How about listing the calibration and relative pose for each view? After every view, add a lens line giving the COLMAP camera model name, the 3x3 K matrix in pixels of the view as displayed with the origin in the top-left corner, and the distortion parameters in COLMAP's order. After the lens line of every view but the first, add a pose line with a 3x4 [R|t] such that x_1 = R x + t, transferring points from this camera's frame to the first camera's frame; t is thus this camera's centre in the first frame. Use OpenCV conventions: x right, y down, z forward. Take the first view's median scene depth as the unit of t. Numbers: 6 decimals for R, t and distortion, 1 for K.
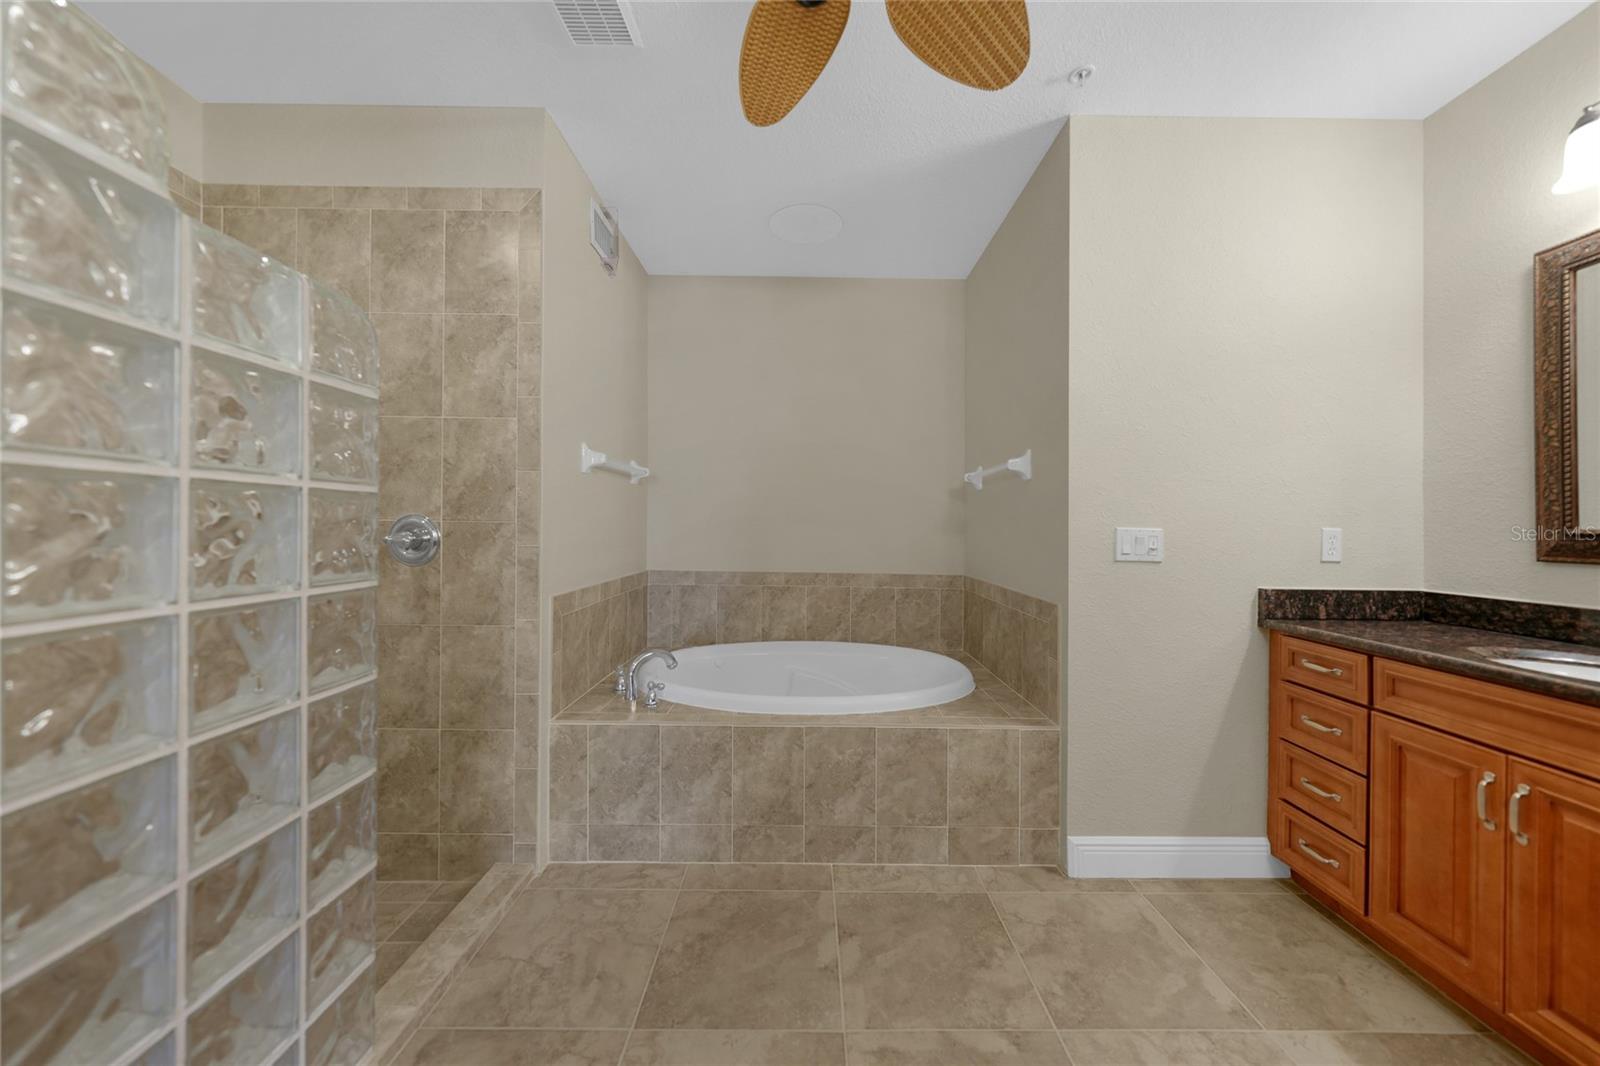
lens RADIAL K [[553.0, 0, 801.3], [0, 553.0, 525.3], [0, 0, 1]] dist [0.001612, 0.000111]
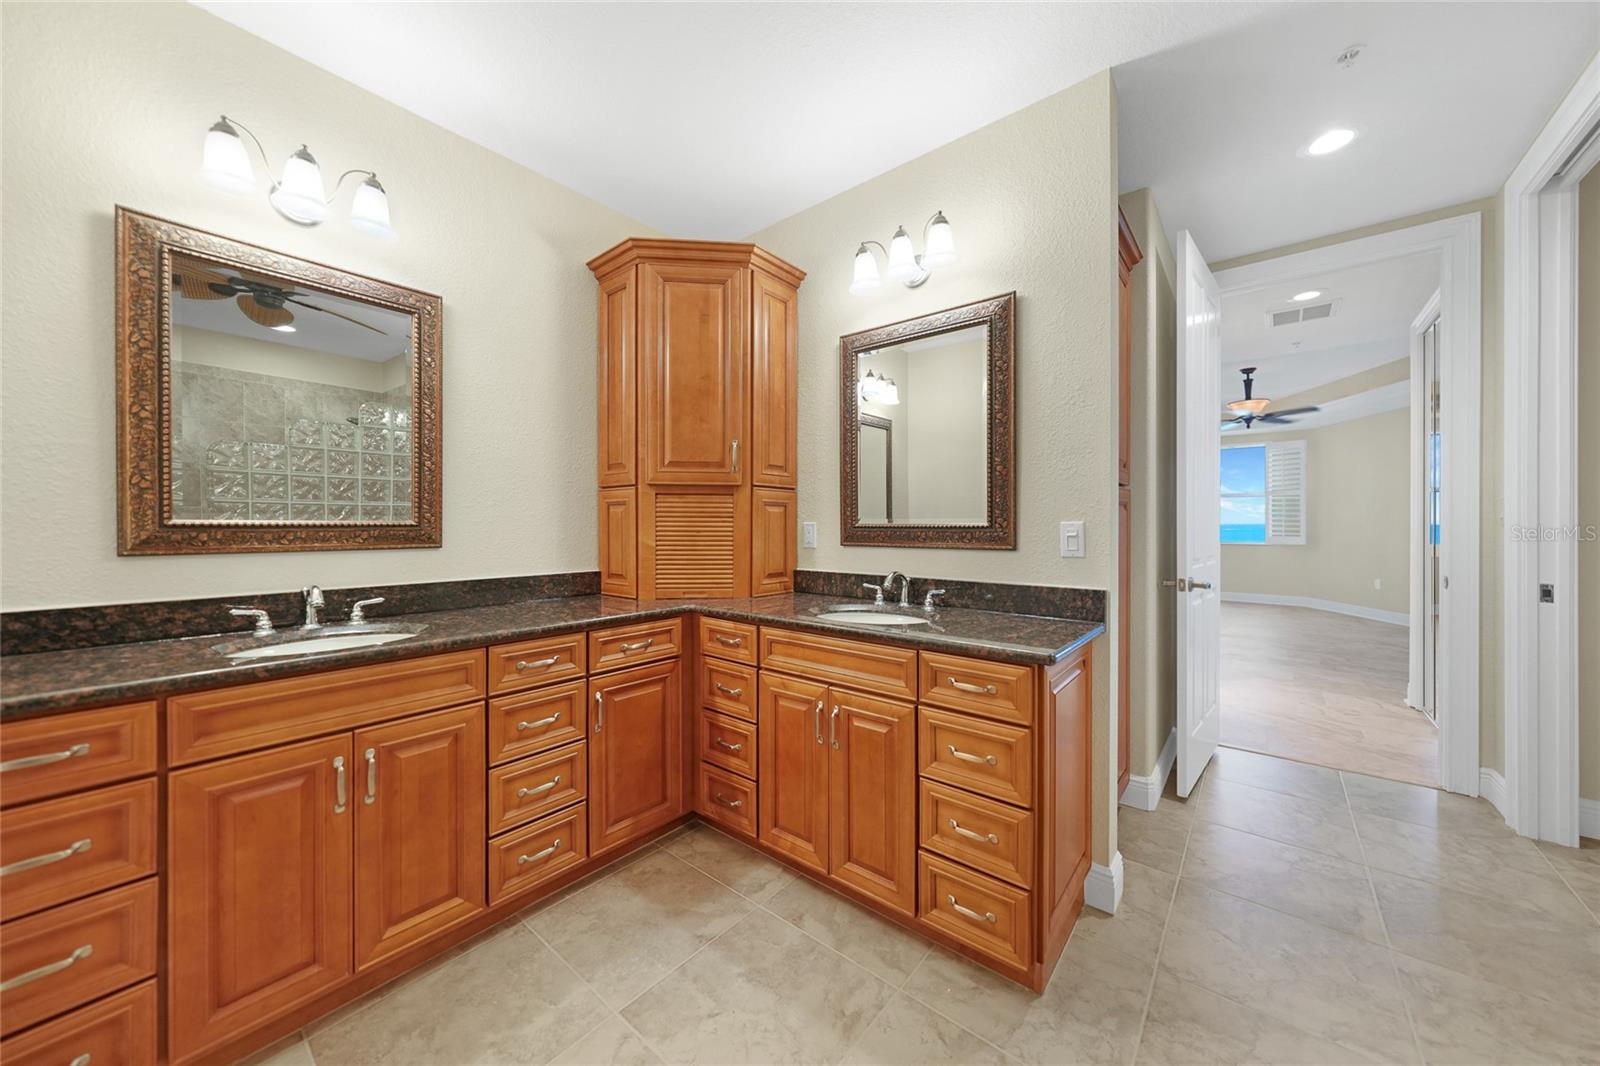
lens RADIAL K [[553.0, 0, 765.5], [0, 553.0, 523.9], [0, 0, 1]] dist [0.001612, 0.000111]
pose [[-0.751497, -0.004312, 0.659723, -0.018058], [-0.002245, 0.999990, 0.003979, 0.007809], [-0.659733, 0.001509, -0.751499, 1.010693]]
